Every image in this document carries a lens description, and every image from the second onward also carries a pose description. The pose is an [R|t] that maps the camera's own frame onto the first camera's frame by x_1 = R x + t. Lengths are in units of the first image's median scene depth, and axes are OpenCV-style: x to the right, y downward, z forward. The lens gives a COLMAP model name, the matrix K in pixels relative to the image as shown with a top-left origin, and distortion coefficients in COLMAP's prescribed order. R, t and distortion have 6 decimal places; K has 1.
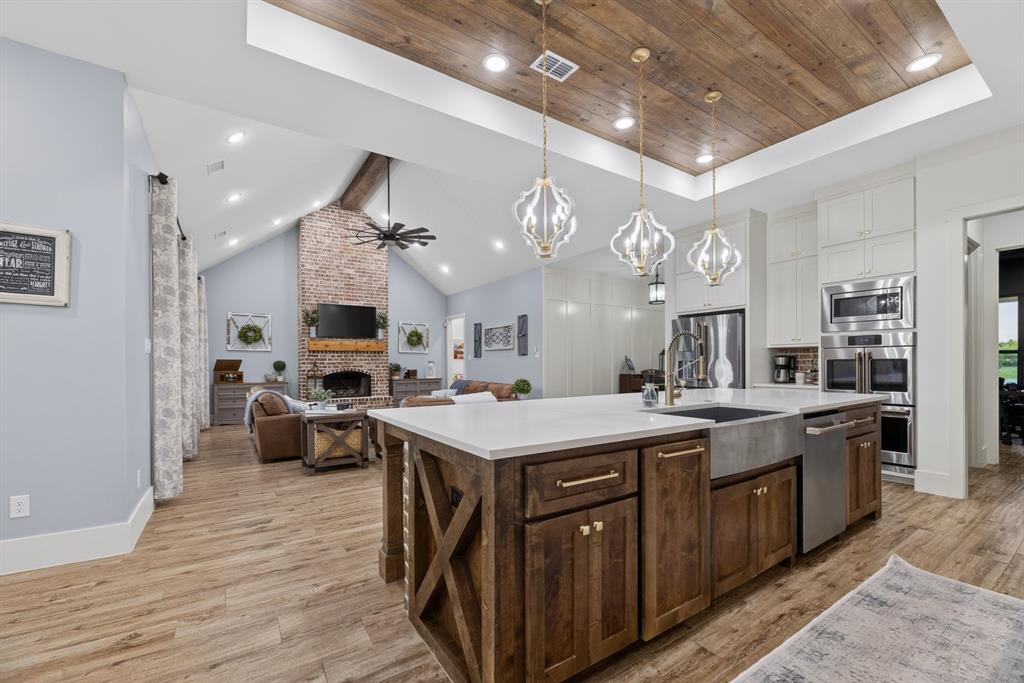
lens RADIAL K [[427.3, 0, 508.8], [0, 427.3, 366.8], [0, 0, 1]] dist [-0.002279, -0.000536]
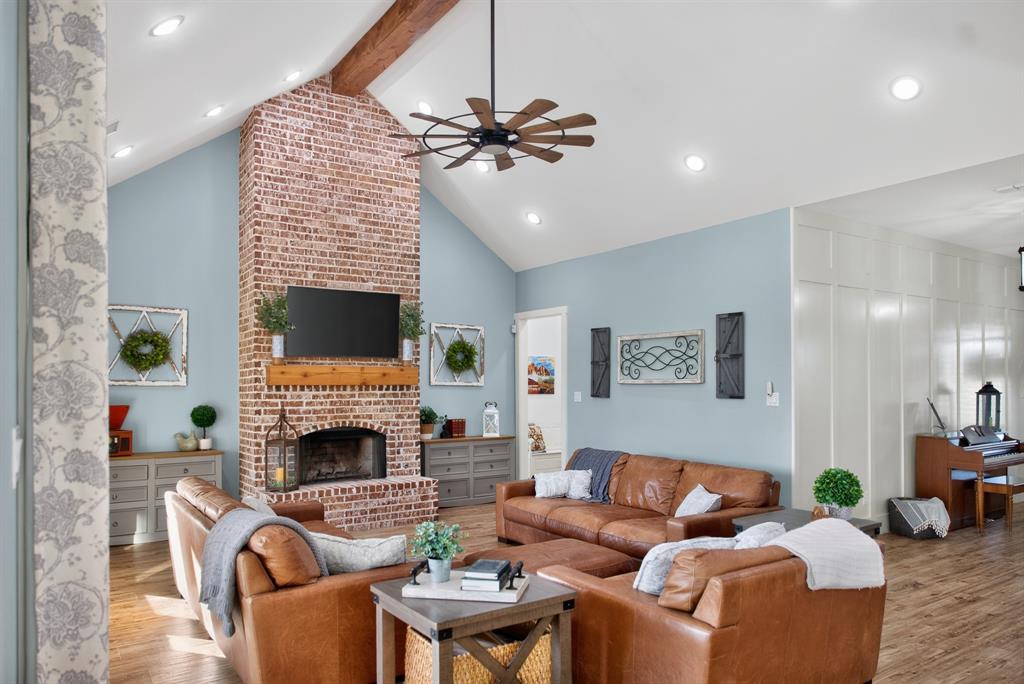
lens RADIAL K [[697.4, 0, 510.9], [0, 697.4, 381.4], [0, 0, 1]] dist [-0.008218, -0.003973]
pose [[0.999802, 0.002965, 0.019654, -0.208997], [-0.002770, 0.999947, -0.009949, -0.034852], [-0.019683, 0.009893, 0.999757, 0.215092]]
